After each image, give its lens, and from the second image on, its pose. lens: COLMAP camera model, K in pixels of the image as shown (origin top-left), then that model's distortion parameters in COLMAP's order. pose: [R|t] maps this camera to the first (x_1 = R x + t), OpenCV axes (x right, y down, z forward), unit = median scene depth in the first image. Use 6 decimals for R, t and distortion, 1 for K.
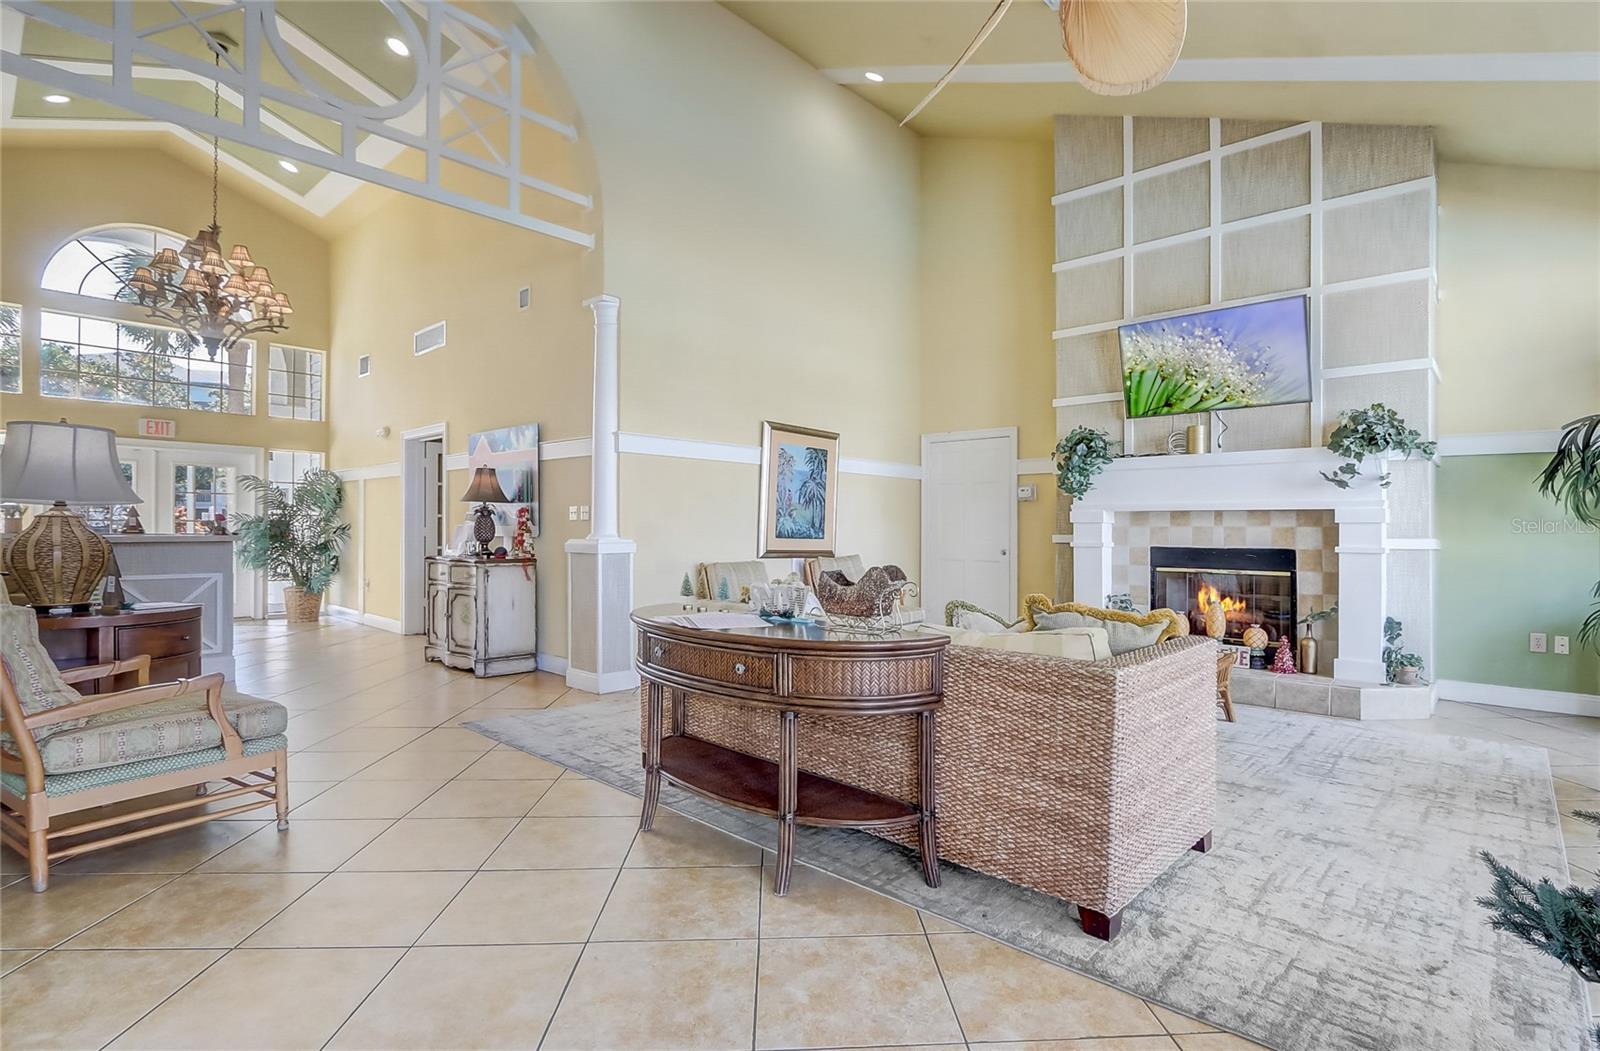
lens RADIAL K [[750.3, 0, 808.2], [0, 750.3, 527.6], [0, 0, 1]] dist [-0.016997, 0.001280]
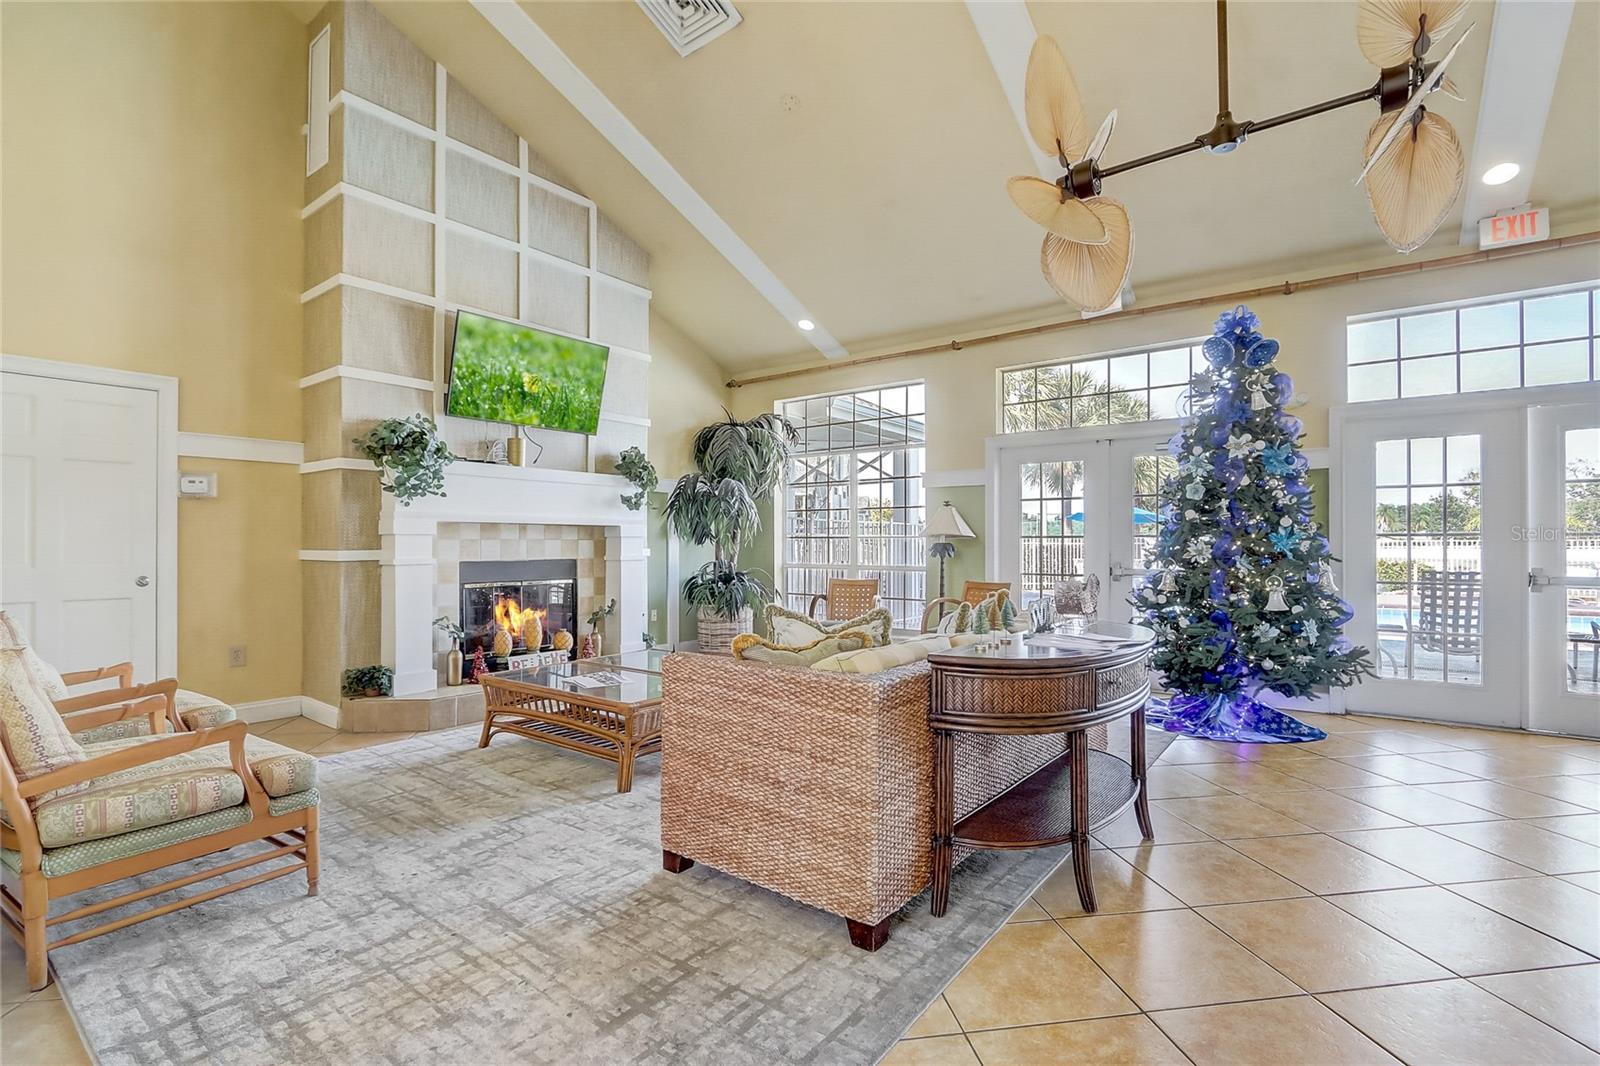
lens RADIAL K [[750.3, 0, 808.3], [0, 750.3, 537.0], [0, 0, 1]] dist [-0.016997, 0.001280]
pose [[-0.086858, 0.004210, 0.996212, -0.504189], [-0.000027, 0.999991, -0.004228, -0.000134], [-0.996221, -0.000394, -0.086857, 0.696639]]
